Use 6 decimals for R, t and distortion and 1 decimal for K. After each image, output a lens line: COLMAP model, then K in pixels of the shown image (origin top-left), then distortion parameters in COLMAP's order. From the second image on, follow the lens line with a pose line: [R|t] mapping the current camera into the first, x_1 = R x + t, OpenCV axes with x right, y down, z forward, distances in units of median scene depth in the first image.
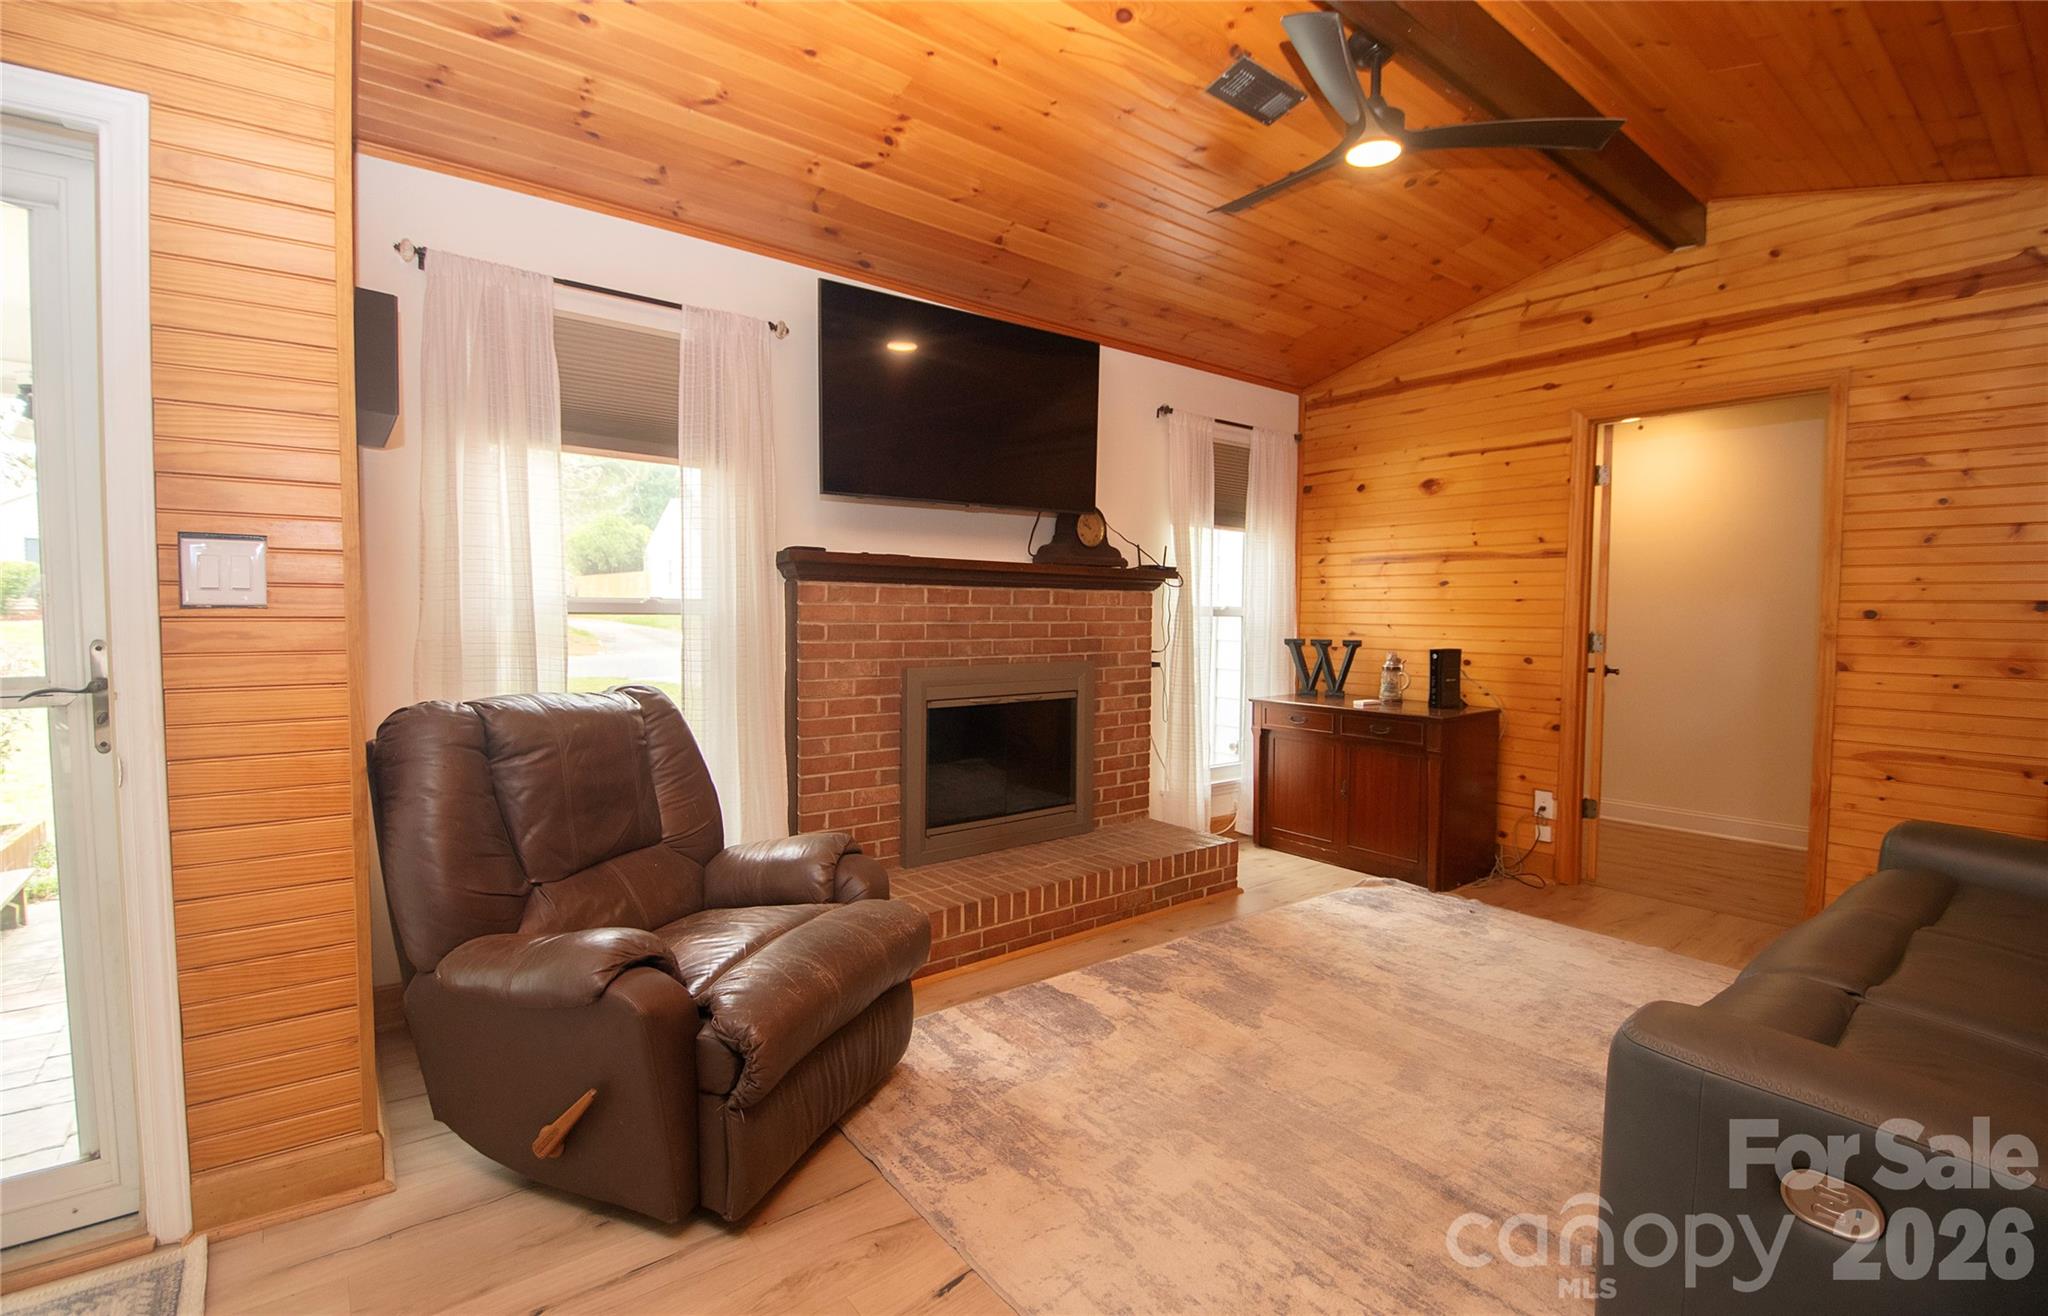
lens RADIAL K [[903.1, 0, 1024.0], [0, 903.1, 658.0], [0, 0, 1]] dist [0.000109, -0.000052]
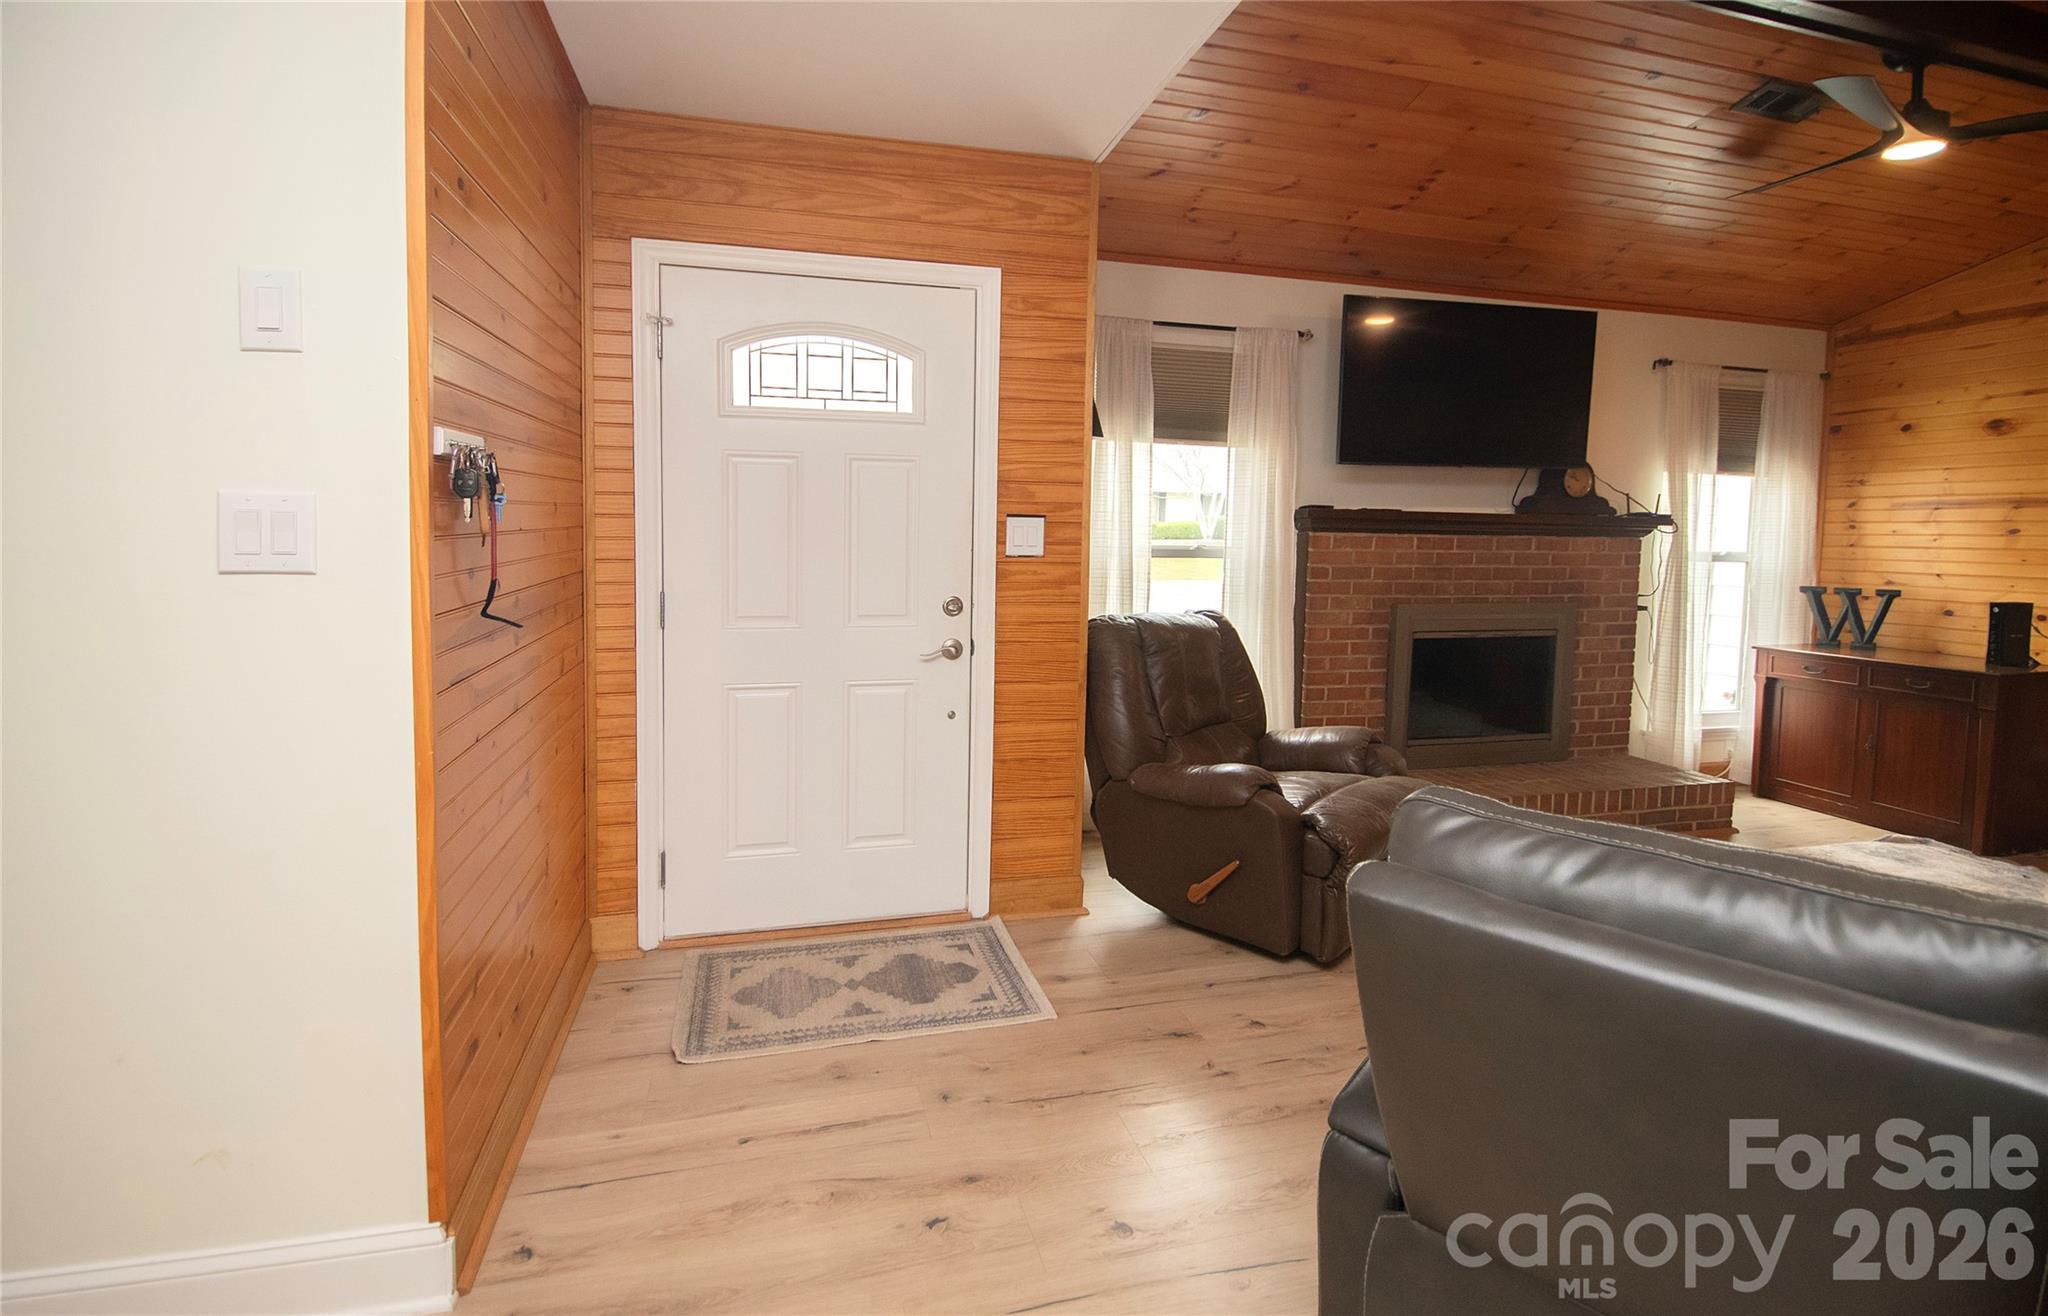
lens RADIAL K [[870.4, 0, 1021.9], [0, 870.4, 601.2], [0, 0, 1]] dist [0.011964, -0.018914]
pose [[0.901346, 0.032111, -0.431908, -0.069324], [-0.026993, 0.999474, 0.017977, 0.000642], [0.432258, -0.004545, 0.901739, -0.227467]]
